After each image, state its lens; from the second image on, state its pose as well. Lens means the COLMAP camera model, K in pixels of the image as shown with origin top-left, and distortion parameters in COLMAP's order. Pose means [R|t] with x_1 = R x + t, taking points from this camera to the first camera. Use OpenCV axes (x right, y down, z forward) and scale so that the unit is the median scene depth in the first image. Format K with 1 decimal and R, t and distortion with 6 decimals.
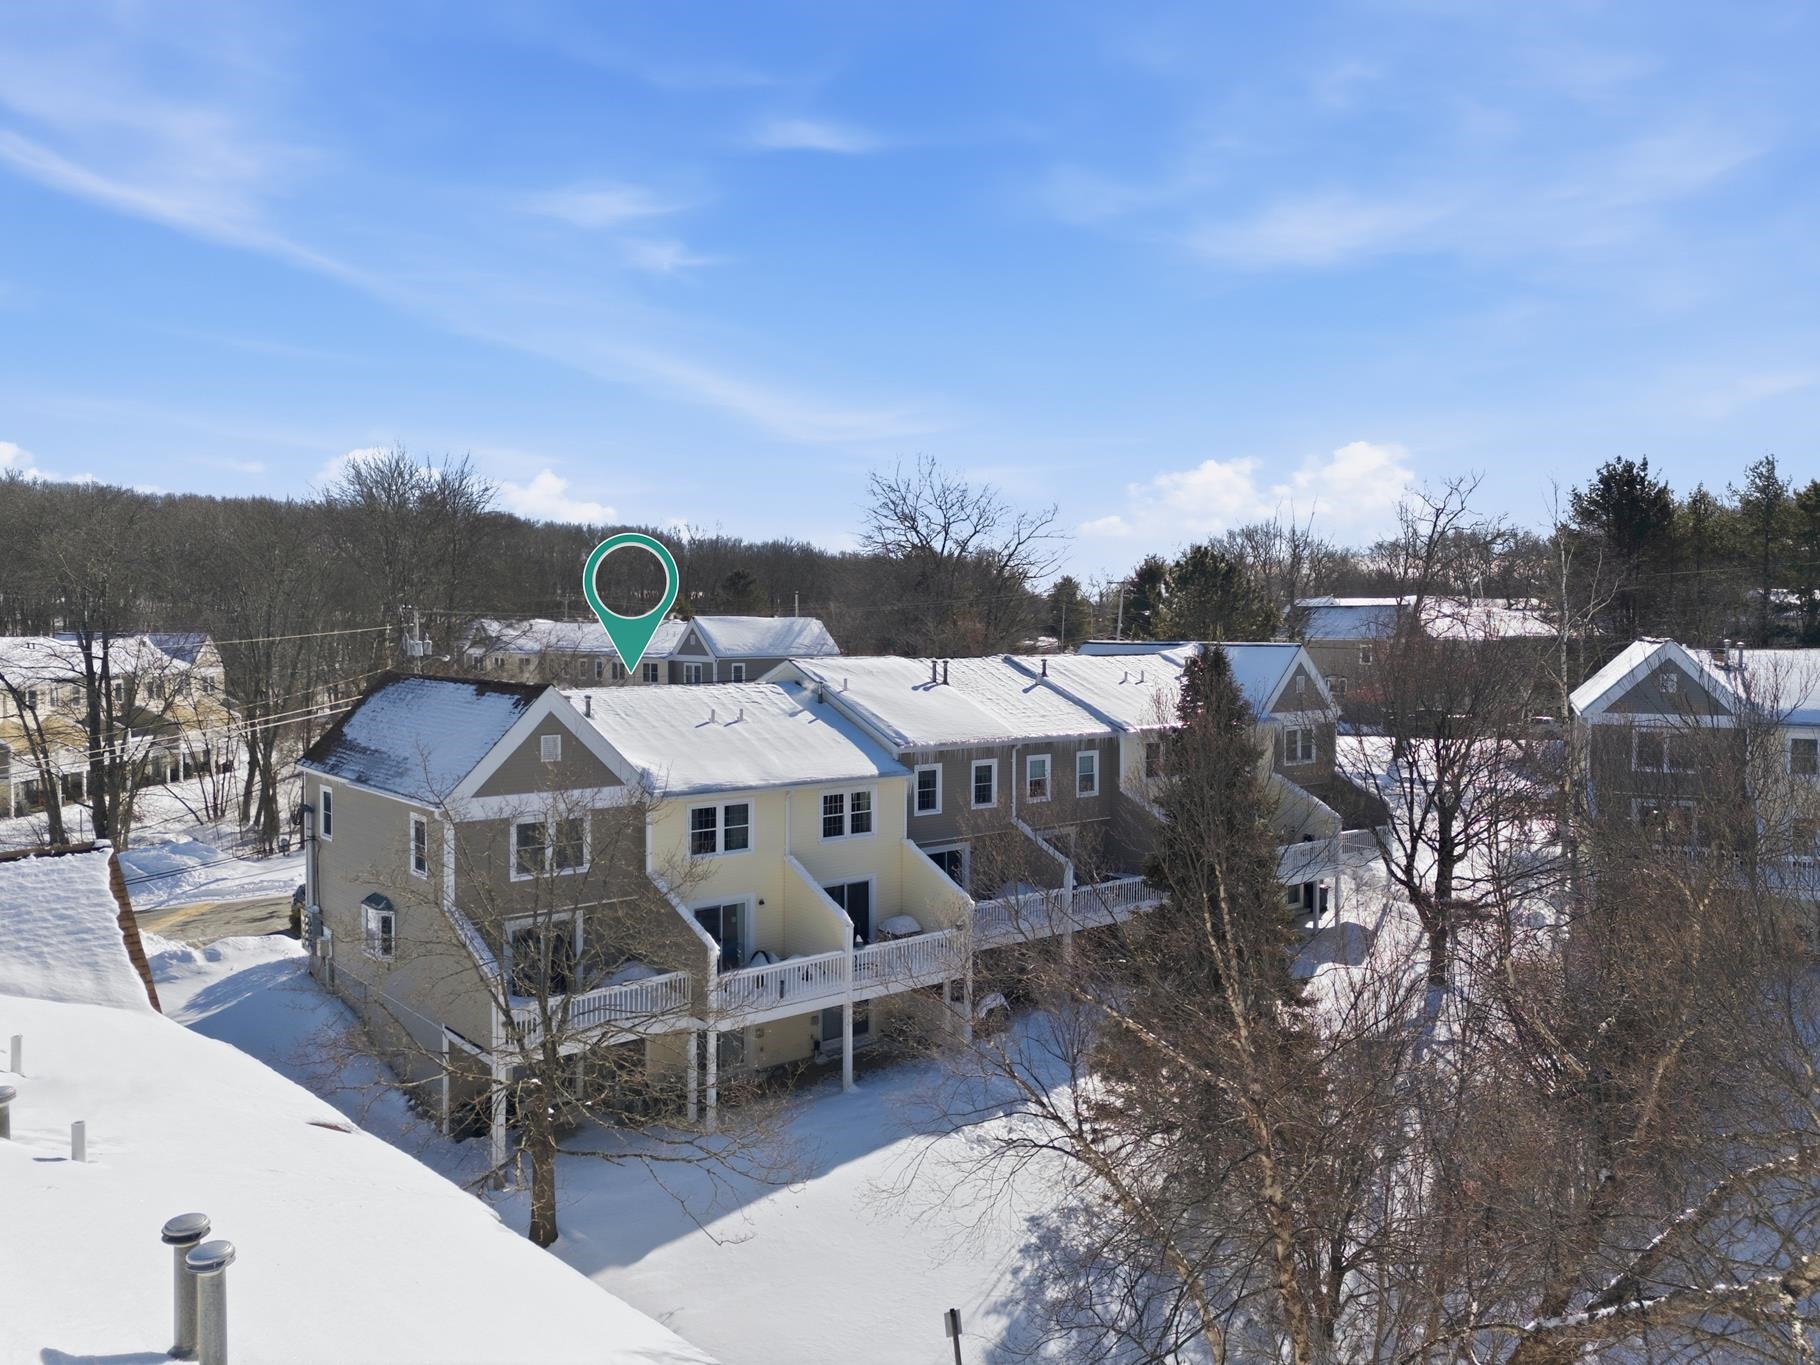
lens RADIAL K [[1863.4, 0, 915.2], [0, 1863.4, 674.1], [0, 0, 1]] dist [0.236935, -0.559397]
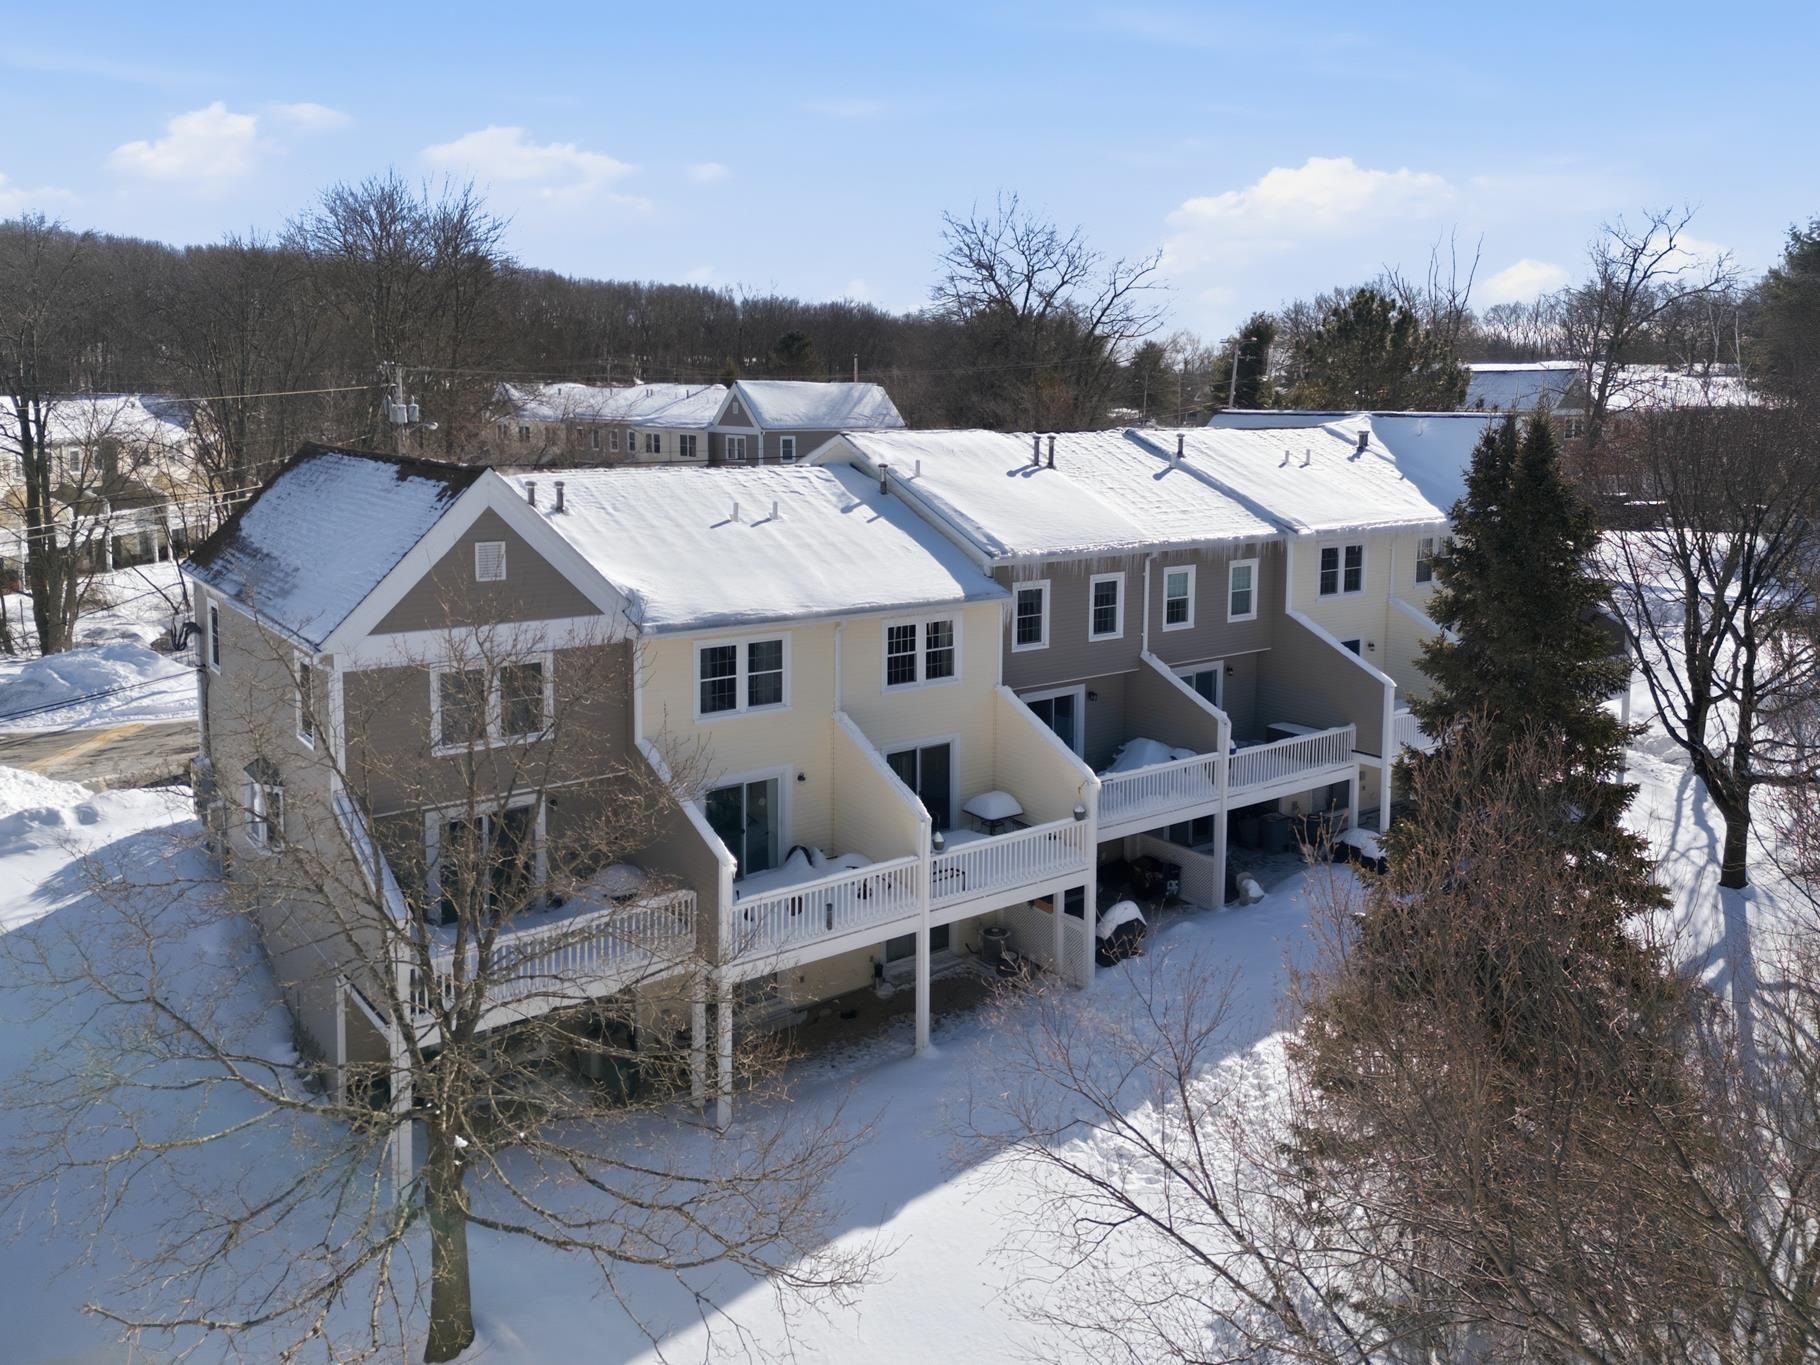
lens RADIAL K [[1863.4, 0, 915.2], [0, 1863.4, 674.1], [0, 0, 1]] dist [0.236935, -0.559397]
pose [[0.999435, 0.010678, -0.031860, -0.014546], [-0.006763, 0.992684, 0.120554, -0.002887], [0.032915, -0.120270, 0.992195, 0.266802]]
